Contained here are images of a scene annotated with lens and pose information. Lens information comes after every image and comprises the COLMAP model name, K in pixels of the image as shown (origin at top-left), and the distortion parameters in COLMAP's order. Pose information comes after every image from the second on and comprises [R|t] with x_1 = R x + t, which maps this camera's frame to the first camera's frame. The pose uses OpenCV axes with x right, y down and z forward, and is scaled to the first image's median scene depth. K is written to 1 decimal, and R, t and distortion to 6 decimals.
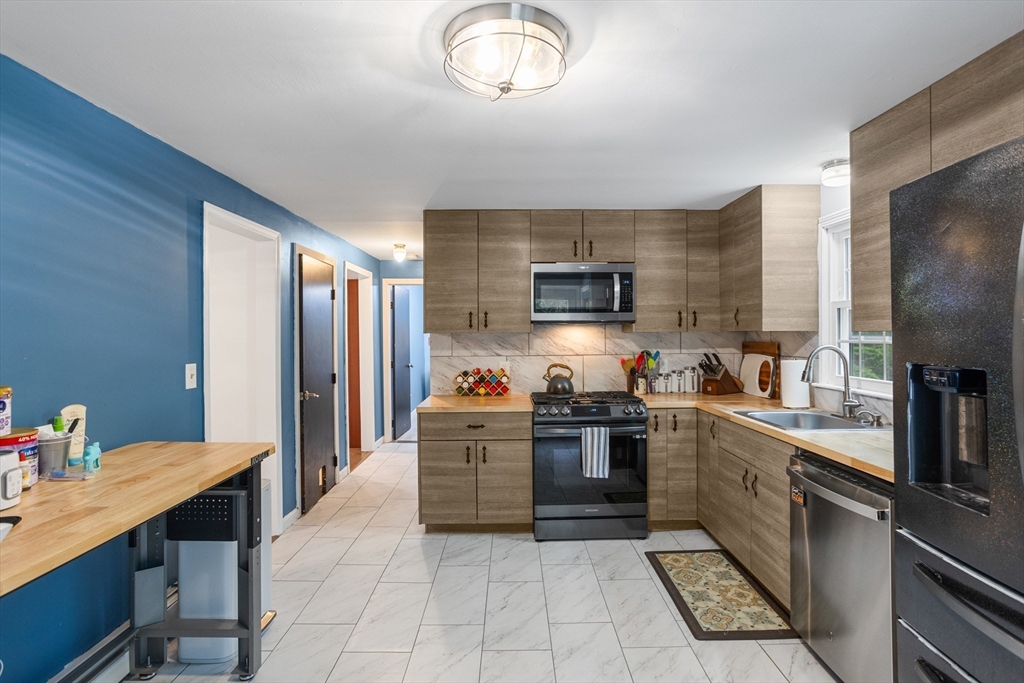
lens RADIAL K [[493.7, 0, 517.2], [0, 493.7, 334.9], [0, 0, 1]] dist [-0.056563, 0.032896]
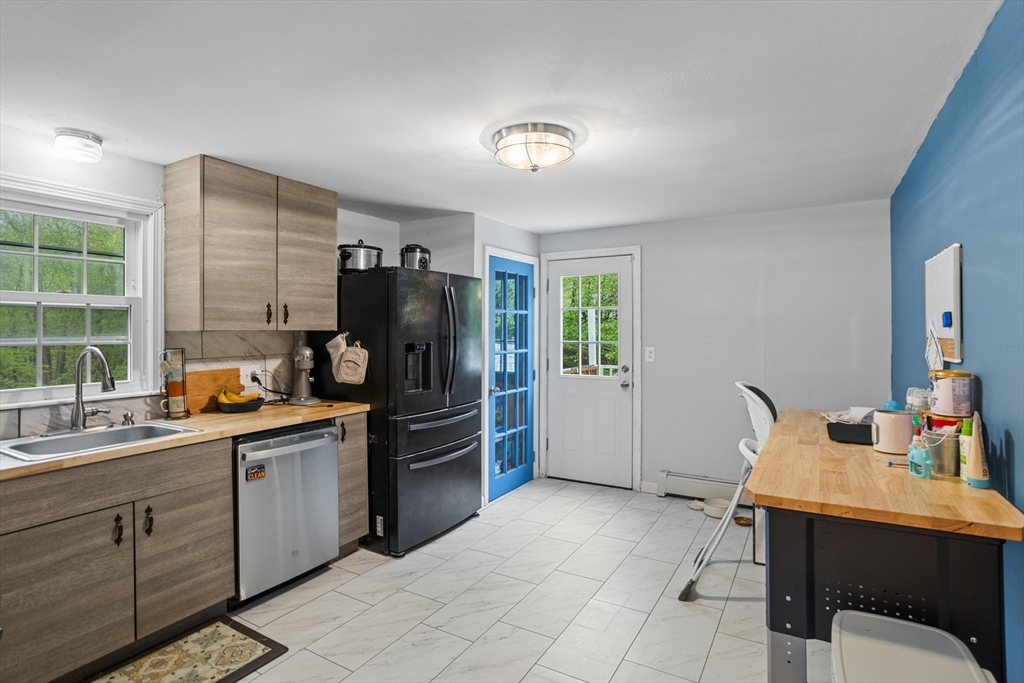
lens RADIAL K [[535.0, 0, 488.7], [0, 535.0, 329.7], [0, 0, 1]] dist [-0.057293, 0.041197]
pose [[-0.831086, 0.011939, 0.556016, -0.350789], [0.013531, 0.999908, -0.001245, 0.000655], [-0.555979, 0.006489, -0.831171, 1.056020]]
